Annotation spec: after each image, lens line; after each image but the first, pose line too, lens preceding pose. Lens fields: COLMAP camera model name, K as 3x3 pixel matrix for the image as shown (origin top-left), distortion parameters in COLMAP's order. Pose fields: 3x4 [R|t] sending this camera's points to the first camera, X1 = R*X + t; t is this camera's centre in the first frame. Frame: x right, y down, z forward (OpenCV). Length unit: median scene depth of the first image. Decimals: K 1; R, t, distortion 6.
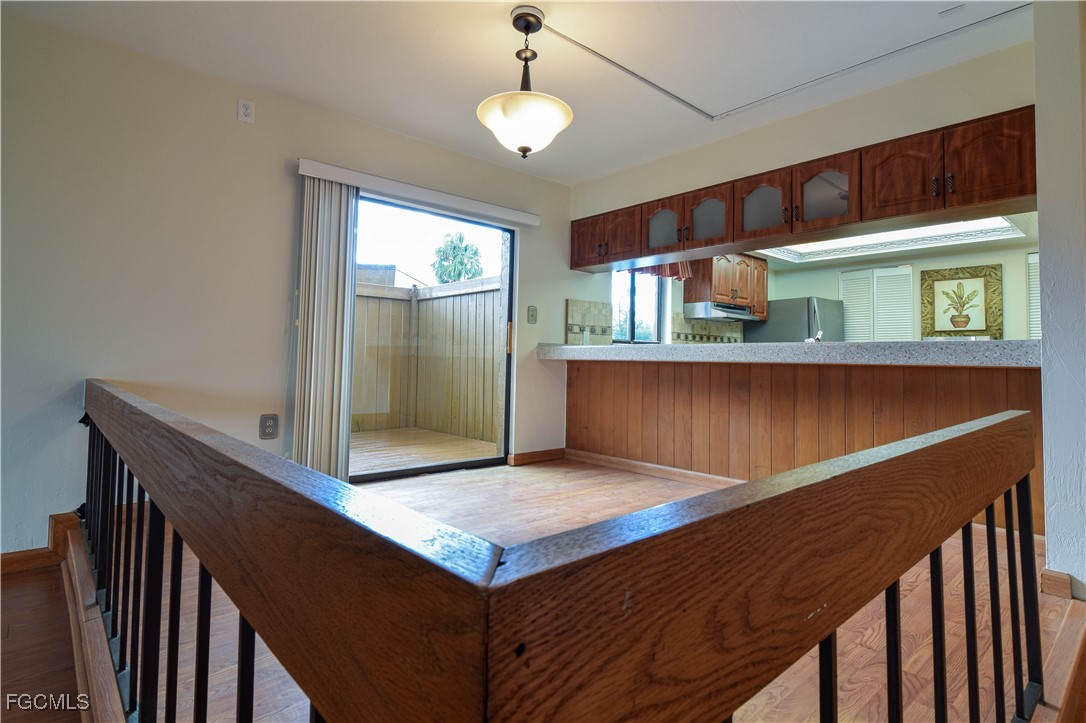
lens RADIAL K [[547.3, 0, 550.8], [0, 547.3, 334.0], [0, 0, 1]] dist [0.004817, -0.007521]
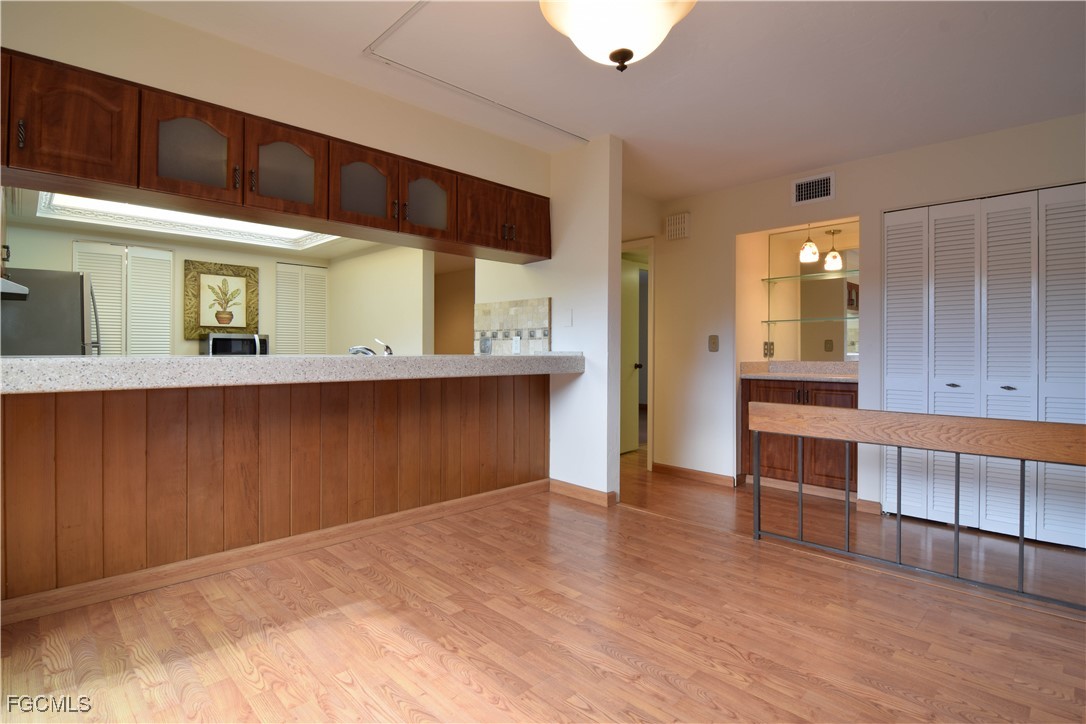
lens RADIAL K [[547.3, 0, 533.2], [0, 547.3, 349.0], [0, 0, 1]] dist [0.004817, -0.007521]
pose [[-0.020532, -0.013294, 0.999701, -0.271863], [-0.052846, 0.998528, 0.012193, -0.007976], [-0.998392, -0.052580, -0.021205, 0.450270]]
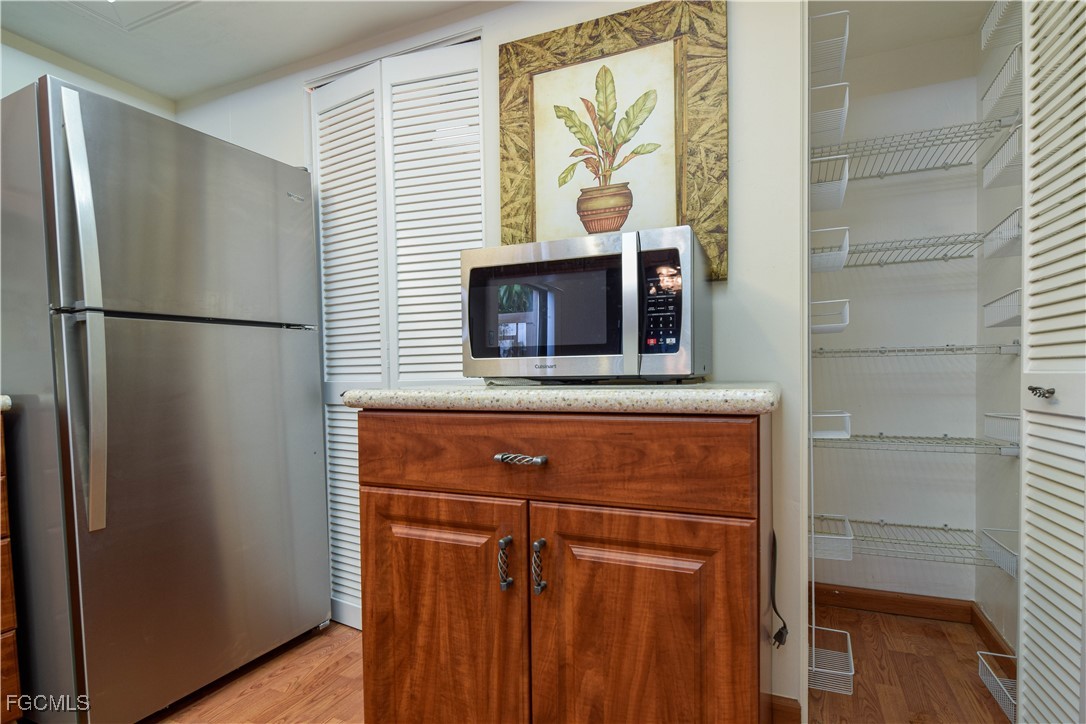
lens RADIAL K [[547.3, 0, 545.9], [0, 547.3, 388.8], [0, 0, 1]] dist [0.004817, -0.007521]
pose [[0.915479, -0.044085, 0.399944, 0.603196], [0.012473, 0.996611, 0.081305, 0.045169], [-0.402173, -0.069445, 0.912926, 0.748347]]
